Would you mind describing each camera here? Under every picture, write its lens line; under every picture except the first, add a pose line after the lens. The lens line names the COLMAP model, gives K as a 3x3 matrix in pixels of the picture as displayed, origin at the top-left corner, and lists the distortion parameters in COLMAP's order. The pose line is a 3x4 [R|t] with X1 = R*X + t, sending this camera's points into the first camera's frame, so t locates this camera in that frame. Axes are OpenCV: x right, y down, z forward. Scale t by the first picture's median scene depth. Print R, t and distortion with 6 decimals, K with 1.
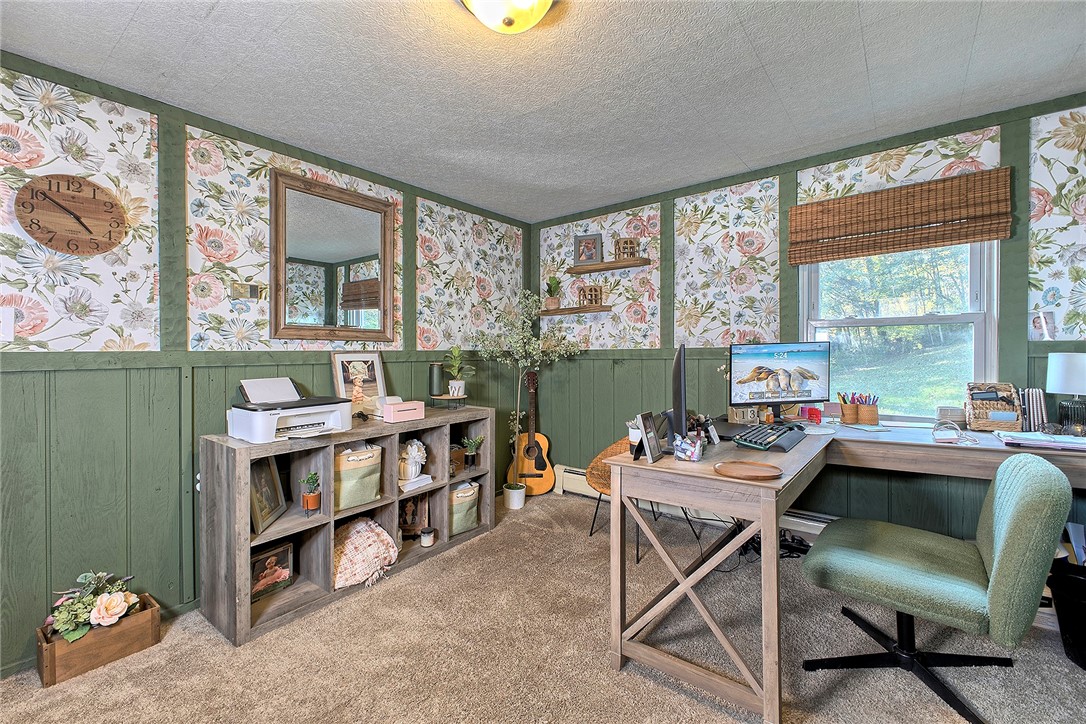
lens RADIAL K [[467.7, 0, 544.1], [0, 467.7, 354.9], [0, 0, 1]] dist [0.005077, -0.000152]
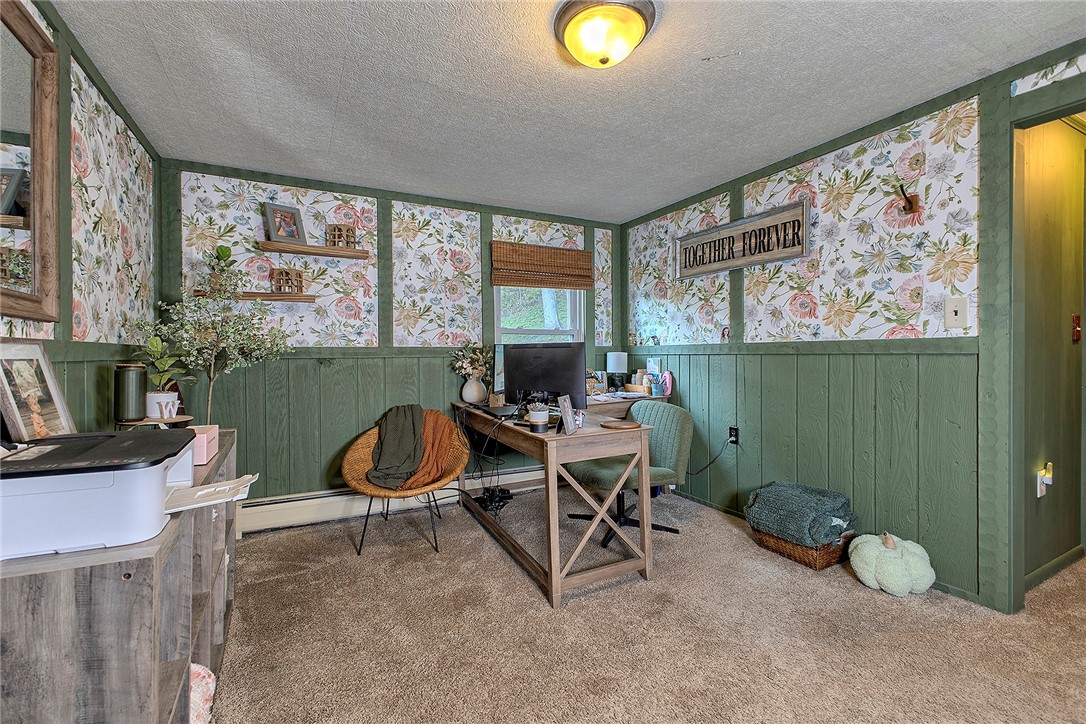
lens RADIAL K [[467.7, 0, 541.8], [0, 467.7, 359.9], [0, 0, 1]] dist [0.005077, -0.000152]
pose [[0.409322, -0.005267, 0.912375, -0.522186], [0.005186, 0.999981, 0.003446, 0.012198], [-0.912375, 0.003321, 0.409341, 0.288516]]
